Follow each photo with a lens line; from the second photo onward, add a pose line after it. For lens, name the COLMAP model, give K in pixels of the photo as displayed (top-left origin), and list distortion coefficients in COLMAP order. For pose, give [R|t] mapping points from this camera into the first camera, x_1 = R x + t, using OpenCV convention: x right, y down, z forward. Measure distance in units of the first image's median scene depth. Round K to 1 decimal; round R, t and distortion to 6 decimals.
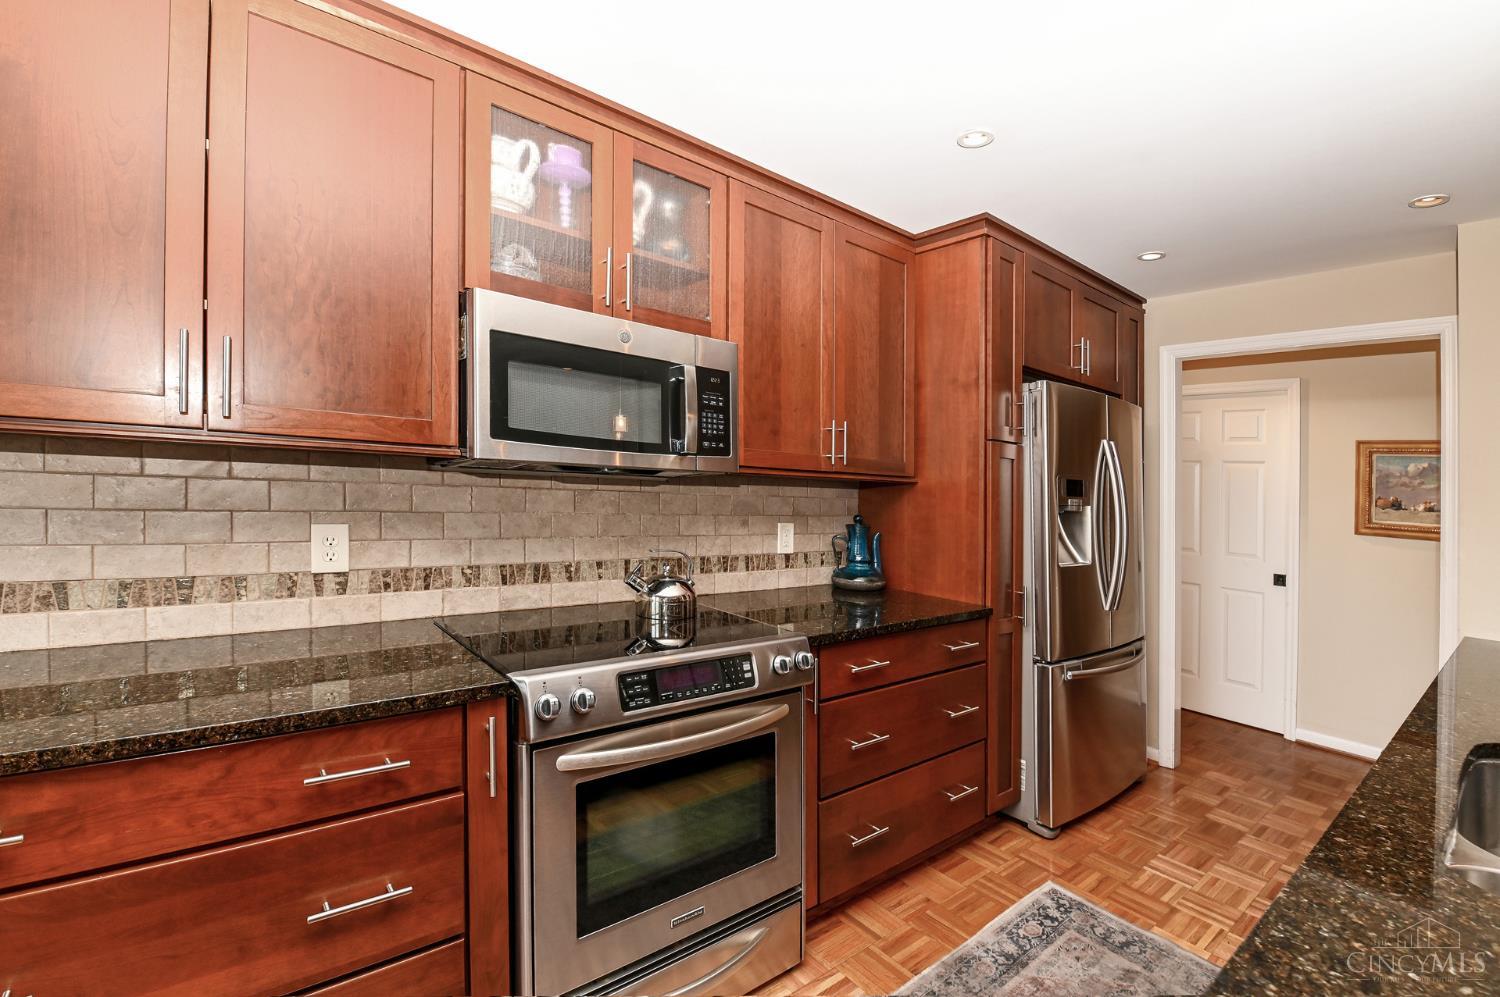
lens RADIAL K [[638.1, 0, 750.5], [0, 638.1, 464.3], [0, 0, 1]] dist [0.003592, -0.009102]
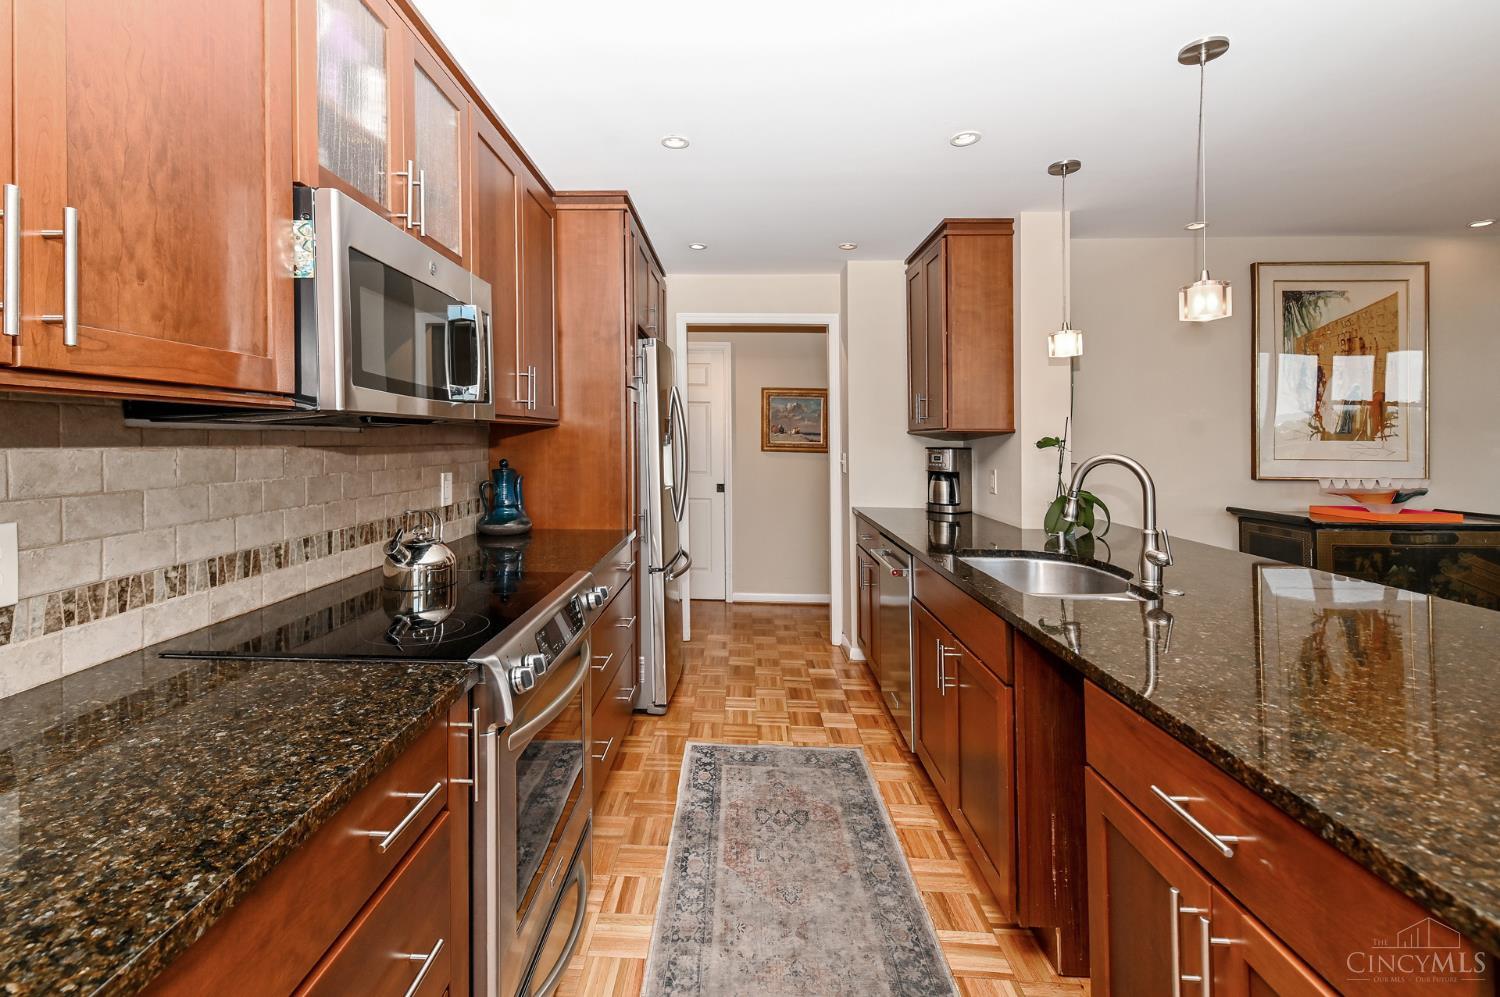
lens RADIAL K [[664.1, 0, 699.7], [0, 664.1, 394.1], [0, 0, 1]] dist [0.000098, -0.000622]
pose [[0.685301, 0.003979, 0.728249, -0.534524], [0.006067, 0.999919, -0.011173, -0.012152], [-0.728235, 0.012075, 0.685221, 0.097932]]
